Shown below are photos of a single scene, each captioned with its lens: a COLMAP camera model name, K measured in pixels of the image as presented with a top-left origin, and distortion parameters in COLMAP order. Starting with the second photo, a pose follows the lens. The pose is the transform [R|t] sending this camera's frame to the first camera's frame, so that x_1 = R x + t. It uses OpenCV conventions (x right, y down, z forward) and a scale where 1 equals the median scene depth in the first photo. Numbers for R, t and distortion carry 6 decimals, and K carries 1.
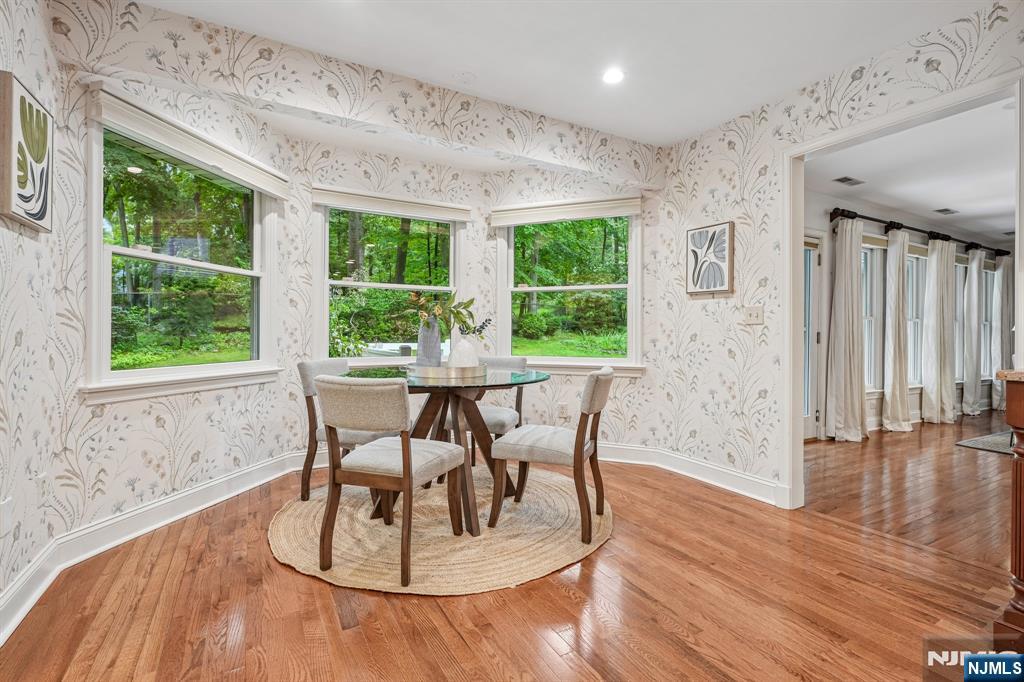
lens RADIAL K [[473.3, 0, 513.7], [0, 473.3, 336.5], [0, 0, 1]] dist [-0.000995, 0.000307]
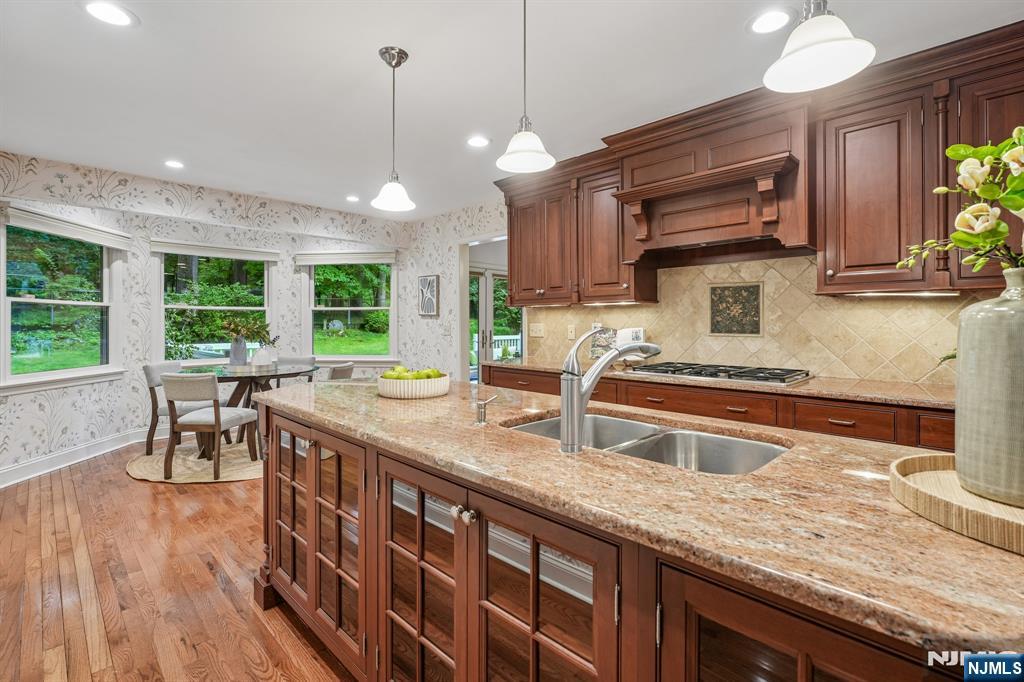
lens RADIAL K [[474.8, 0, 516.5], [0, 474.8, 322.7], [0, 0, 1]] dist [0.001000, -0.000011]
pose [[0.960684, -0.008714, 0.277508, 0.275516], [0.010376, 0.999936, -0.004519, -0.063150], [-0.277451, 0.007221, 0.960713, -0.802587]]
